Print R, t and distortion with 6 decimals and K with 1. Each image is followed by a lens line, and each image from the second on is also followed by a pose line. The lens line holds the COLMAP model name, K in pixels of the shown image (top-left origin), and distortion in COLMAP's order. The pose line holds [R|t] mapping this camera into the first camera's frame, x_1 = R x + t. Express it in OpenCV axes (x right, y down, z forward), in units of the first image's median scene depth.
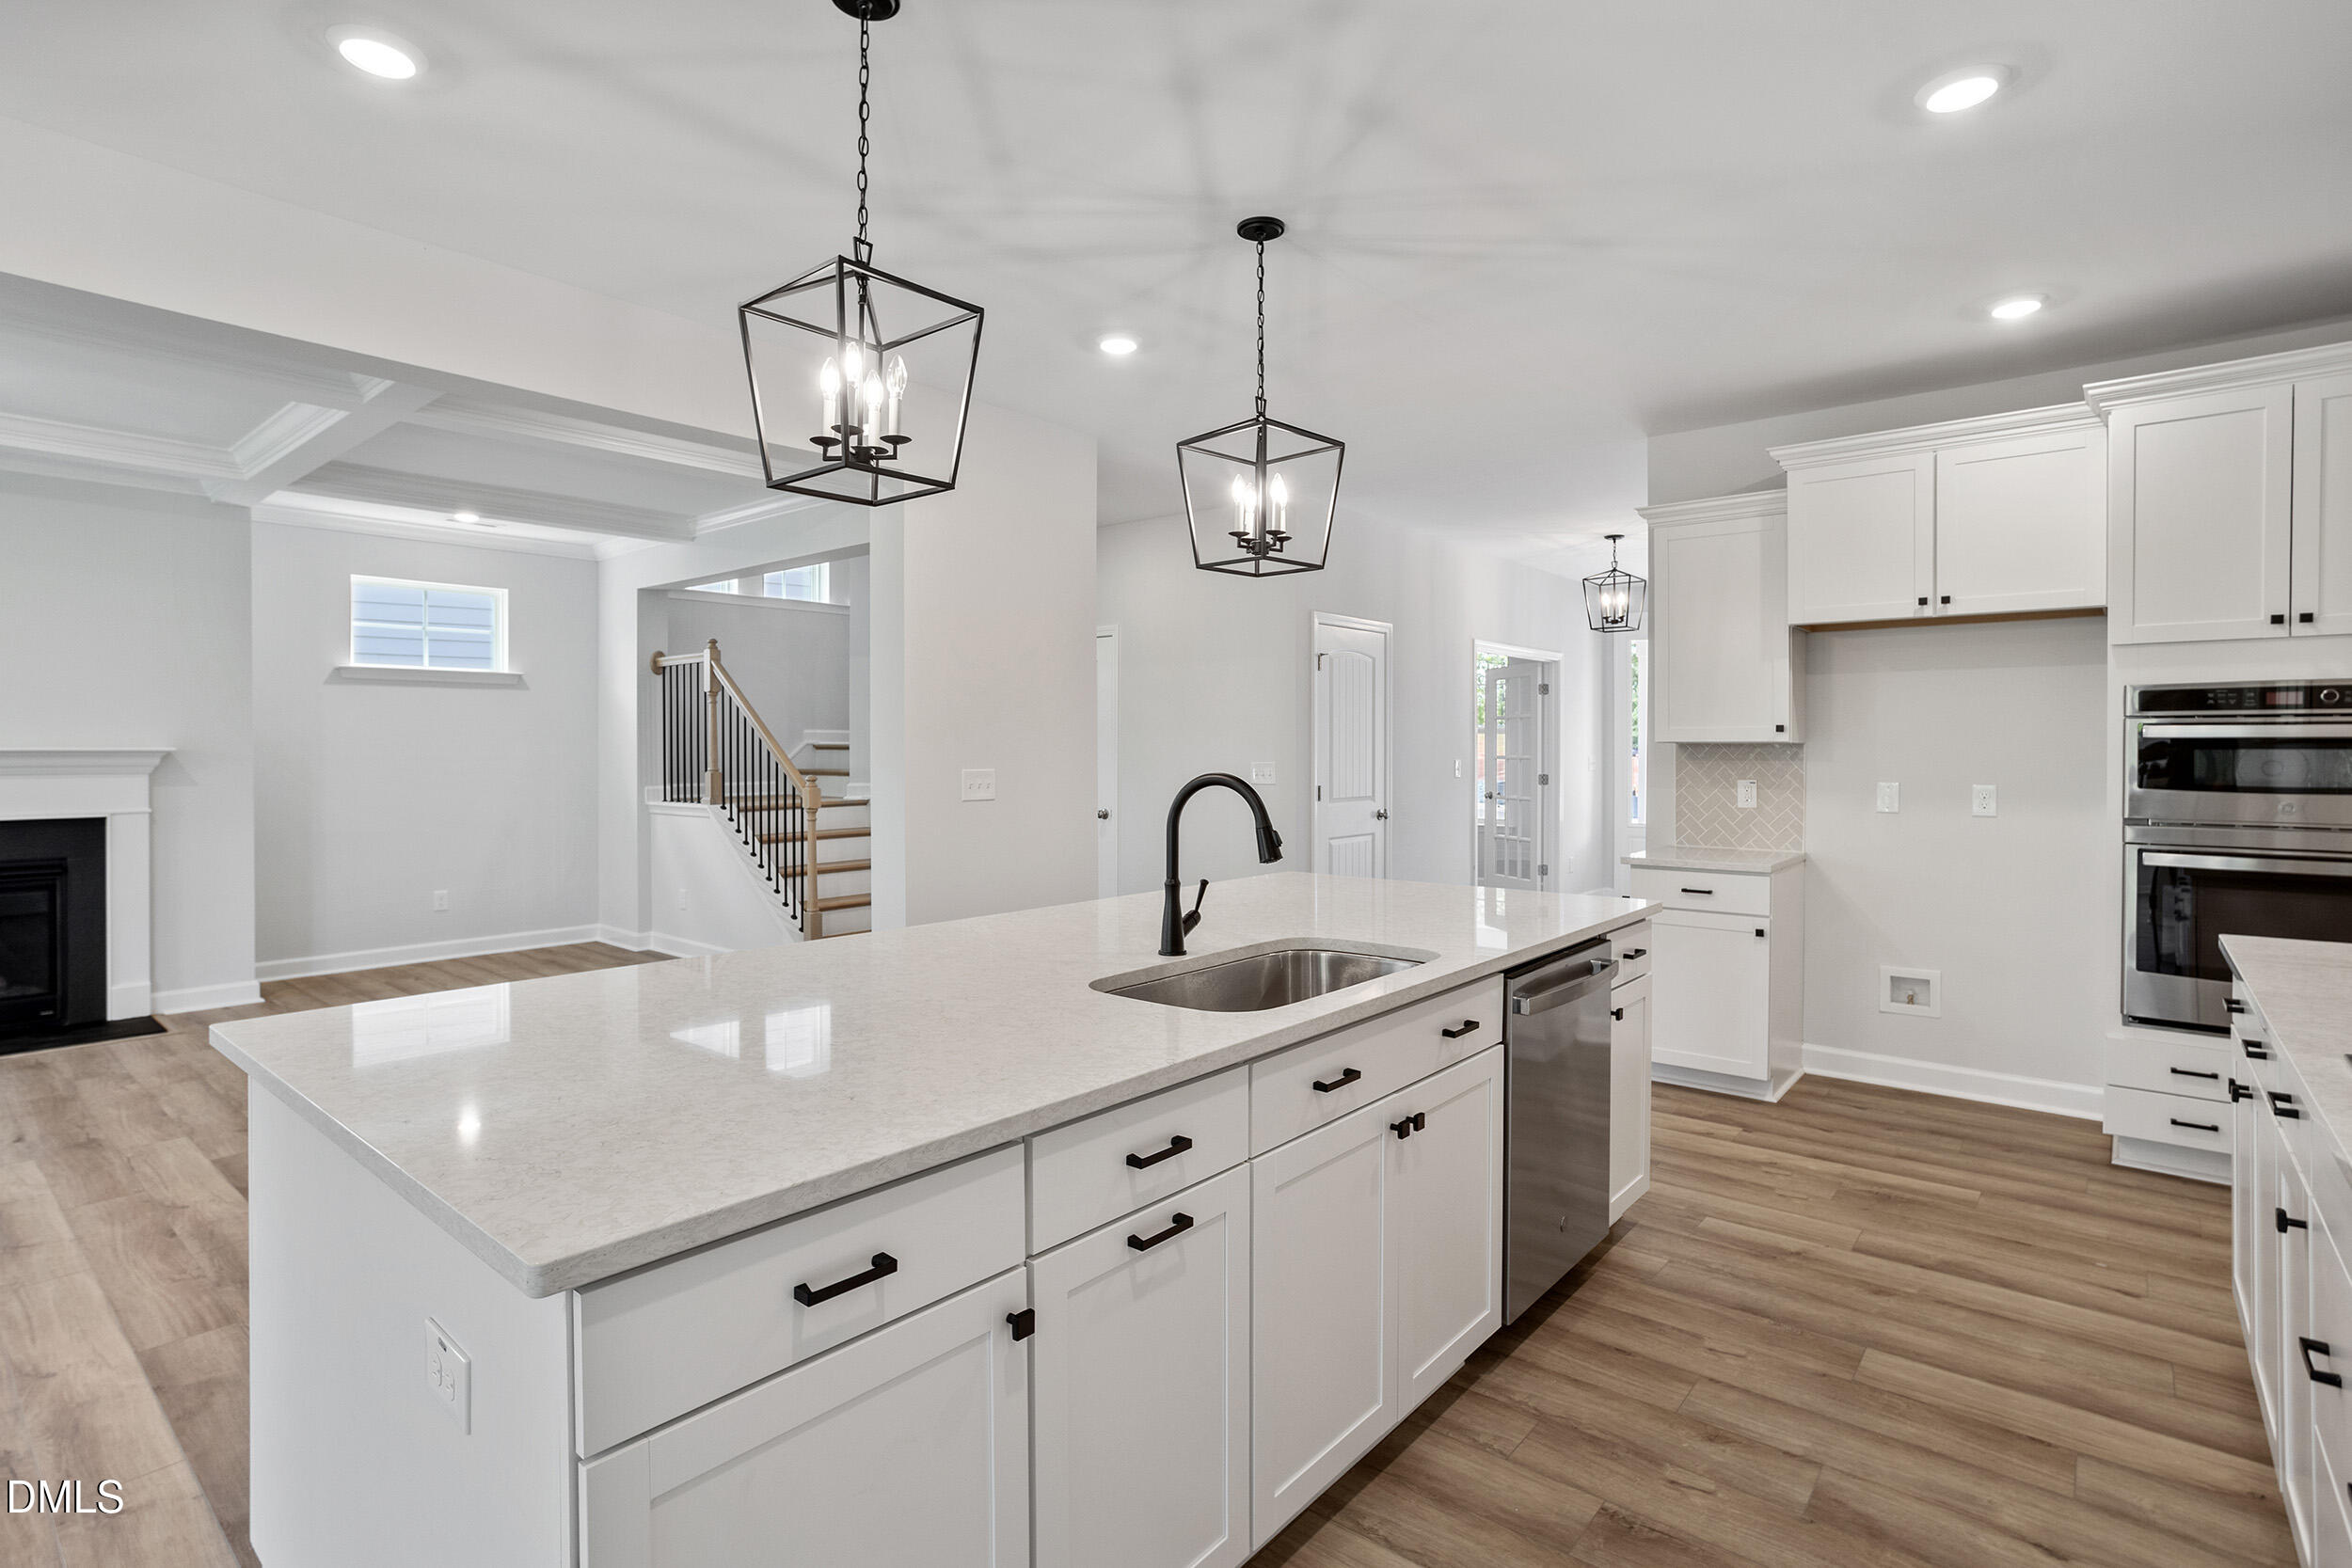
lens RADIAL K [[1143.8, 0, 1177.2], [0, 1143.8, 758.6], [0, 0, 1]] dist [-0.045597, 0.025685]
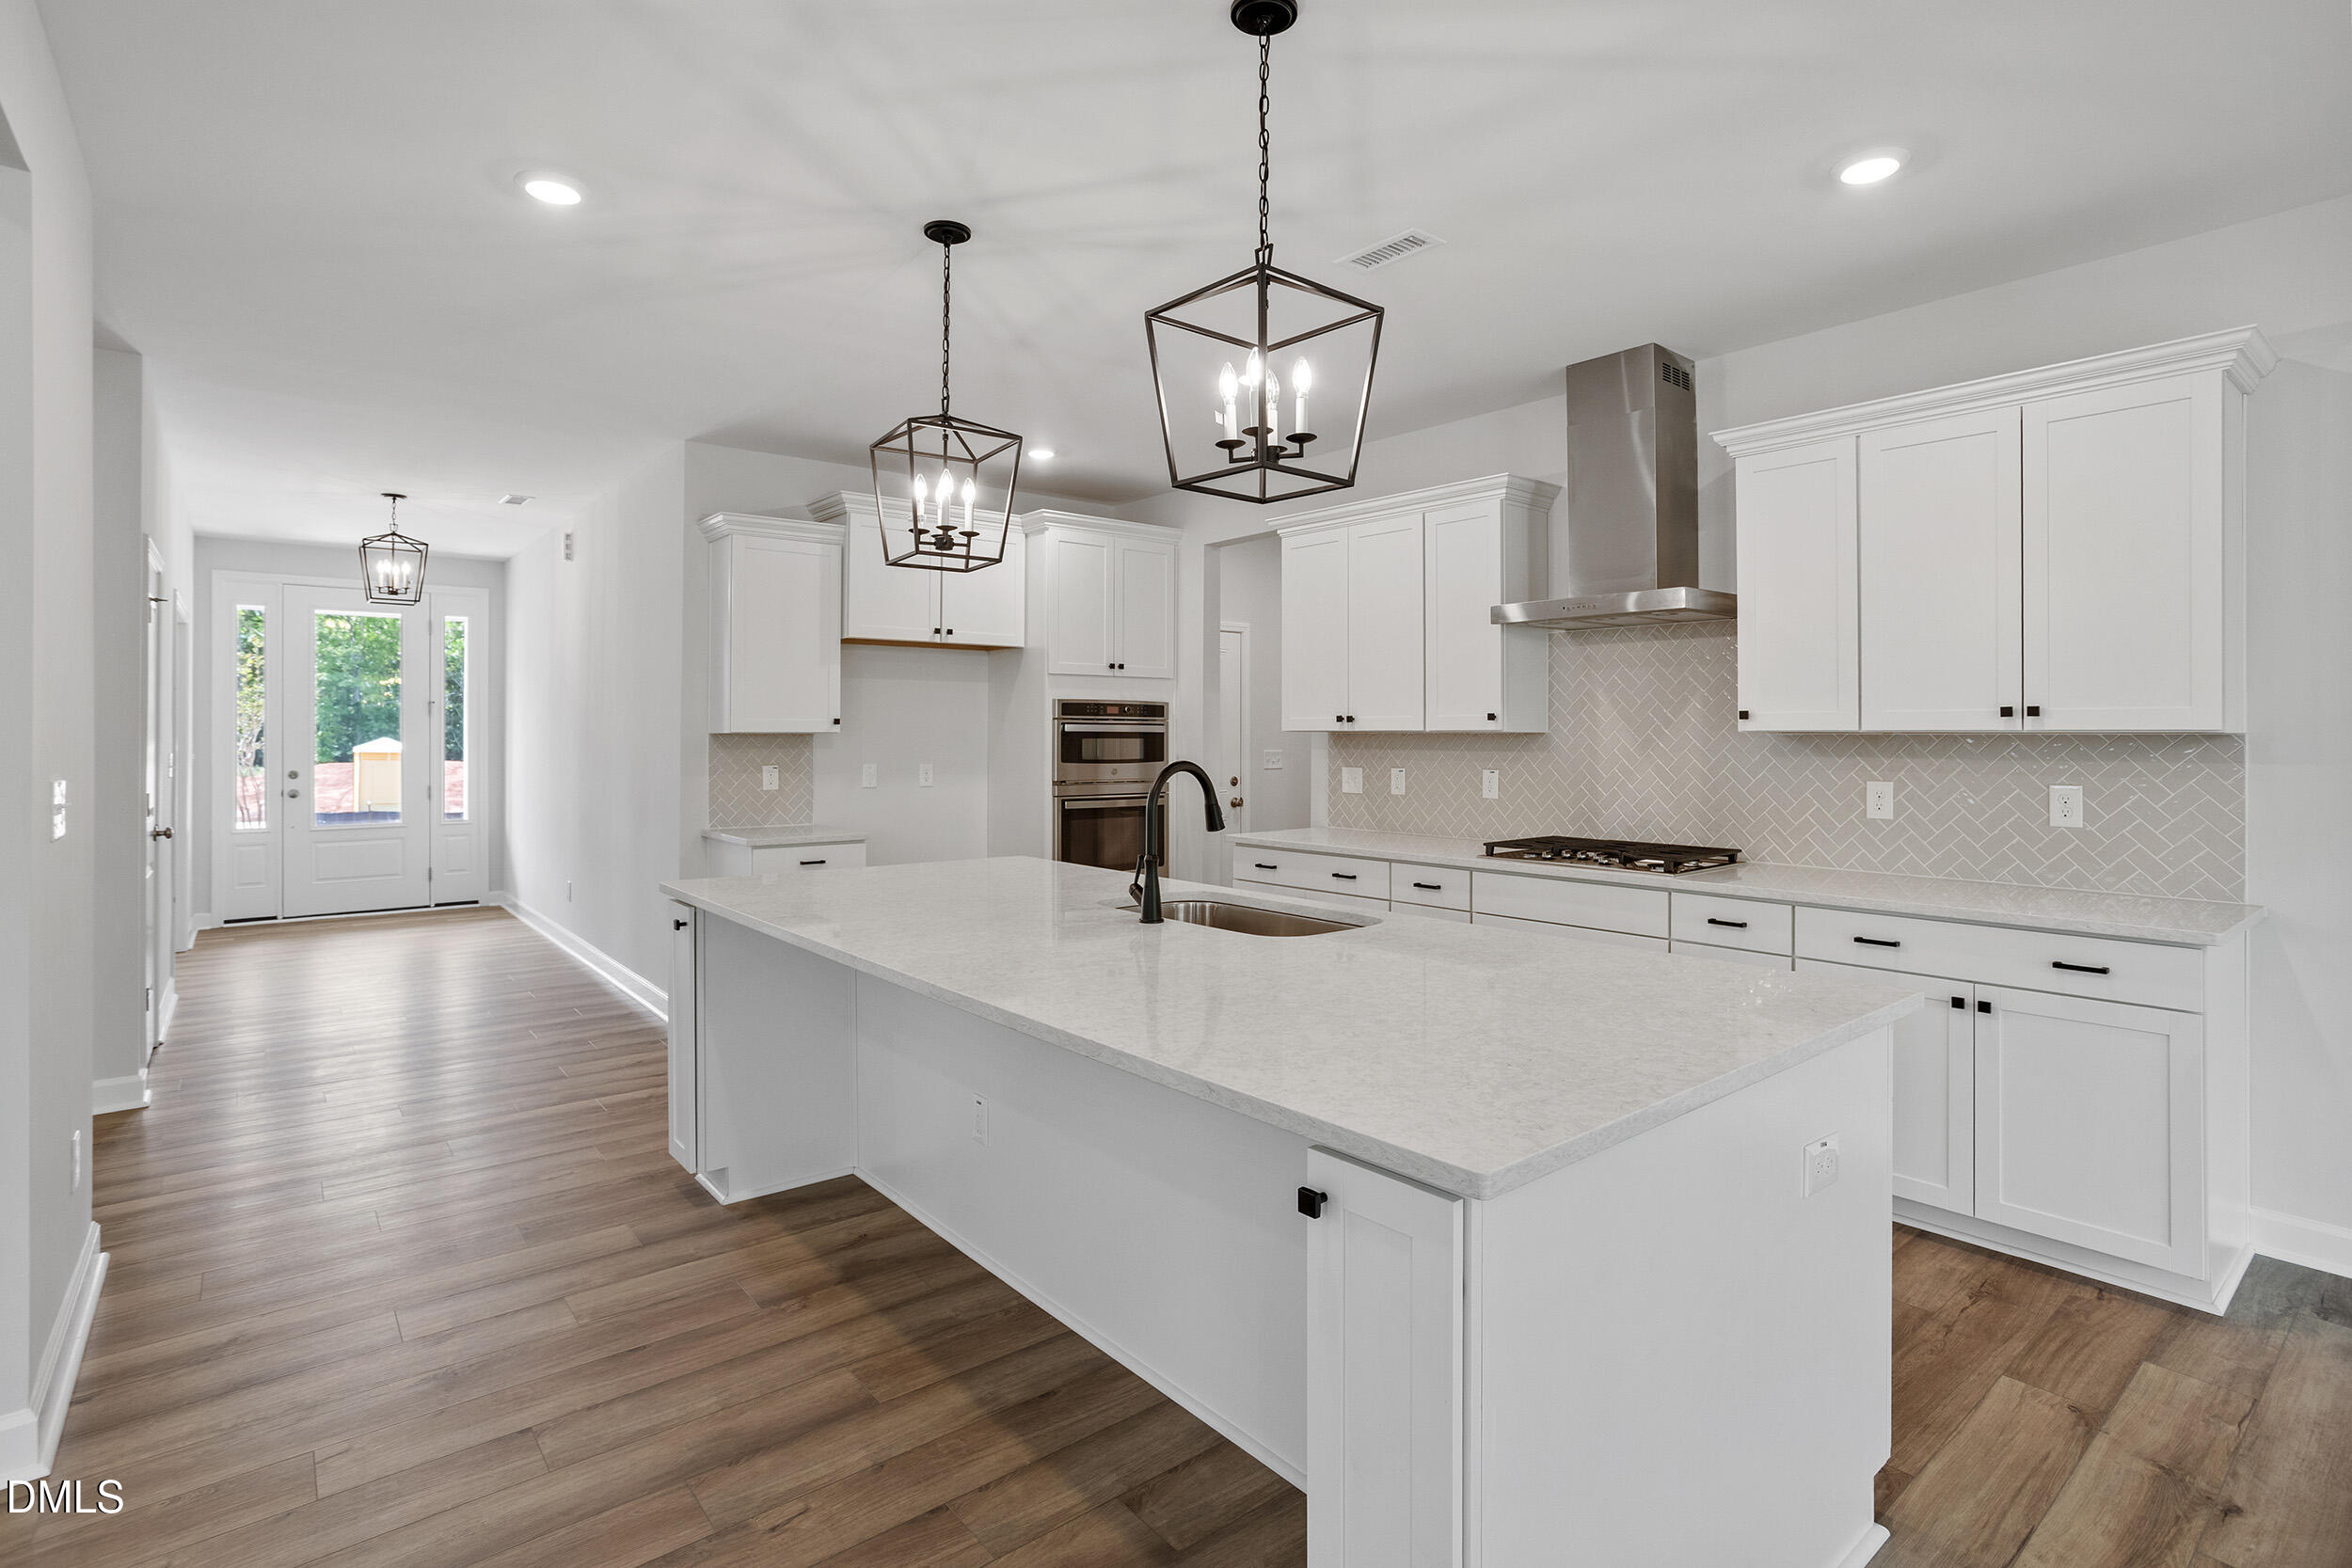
lens RADIAL K [[1143.8, 0, 1184.4], [0, 1143.8, 716.7], [0, 0, 1]] dist [-0.045597, 0.025685]
pose [[0.181672, 0.017050, 0.983211, -0.750420], [0.008700, 0.999783, -0.018945, -0.006970], [-0.983321, 0.011995, 0.181485, 0.516709]]
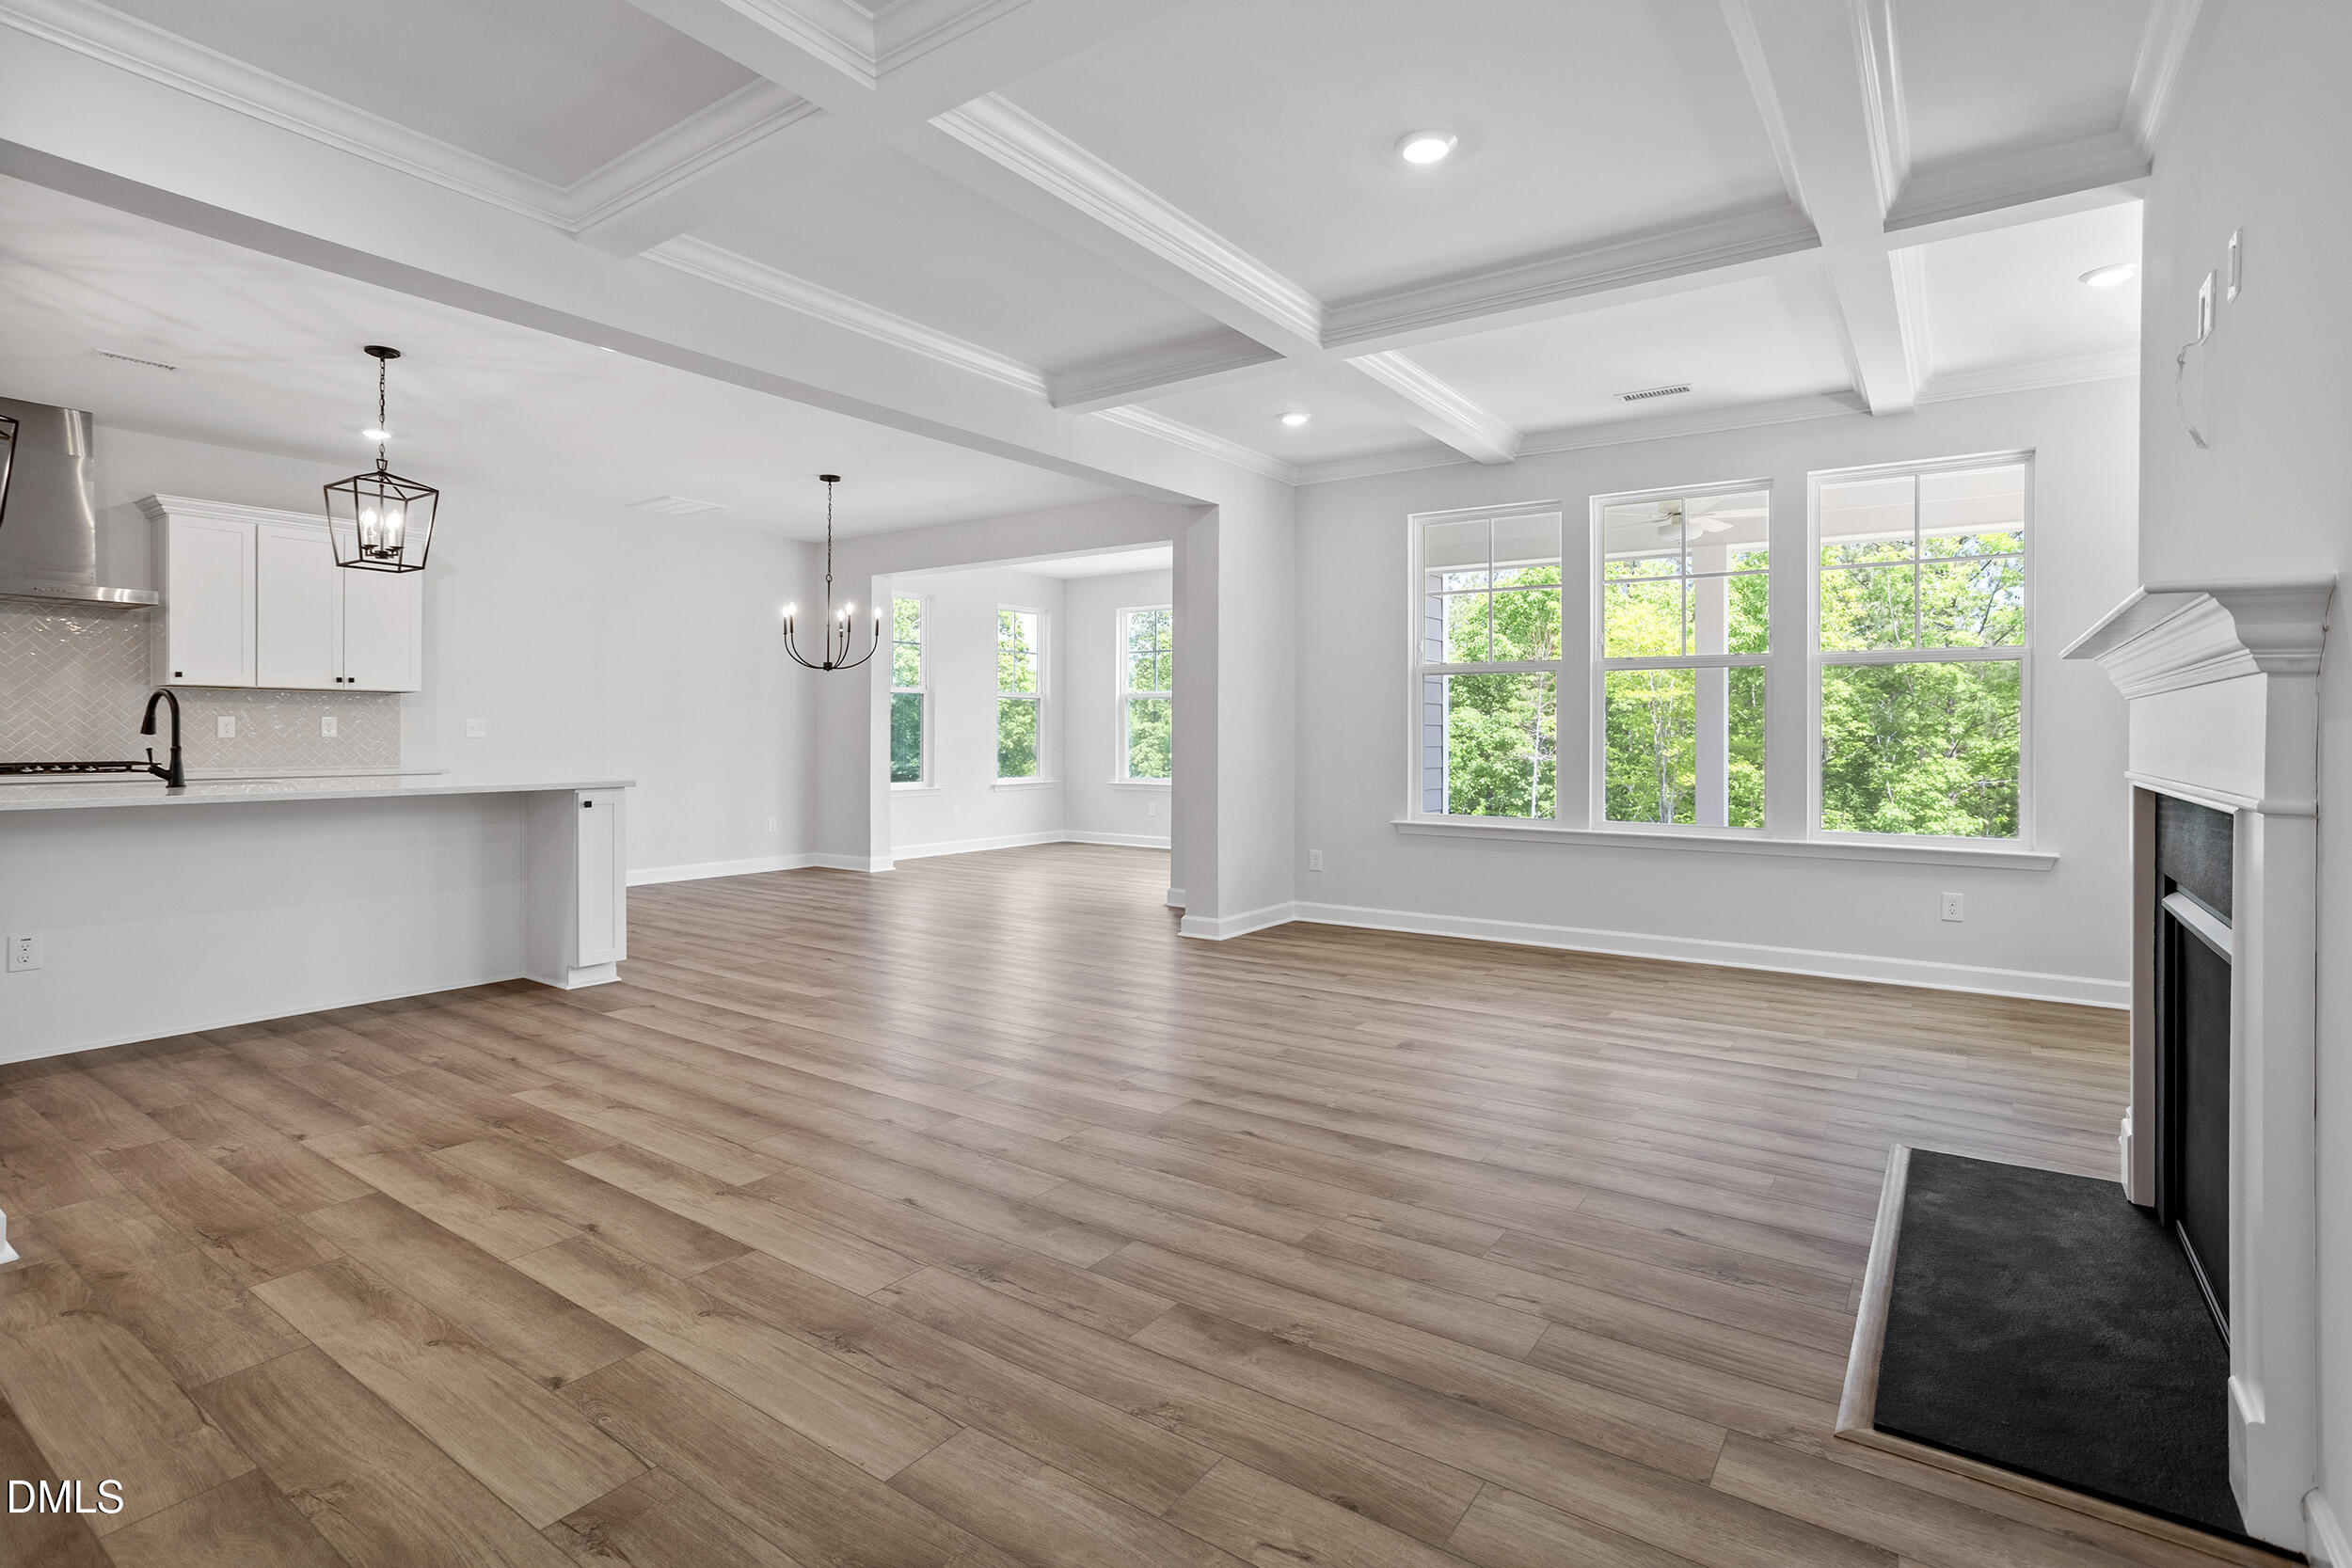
lens RADIAL K [[1143.8, 0, 1165.7], [0, 1143.8, 739.4], [0, 0, 1]] dist [-0.045597, 0.025685]
pose [[-0.997176, -0.002969, -0.075036, -0.984840], [-0.004136, 0.999873, 0.015402, 0.041490], [0.074981, 0.015669, -0.997062, 1.978767]]
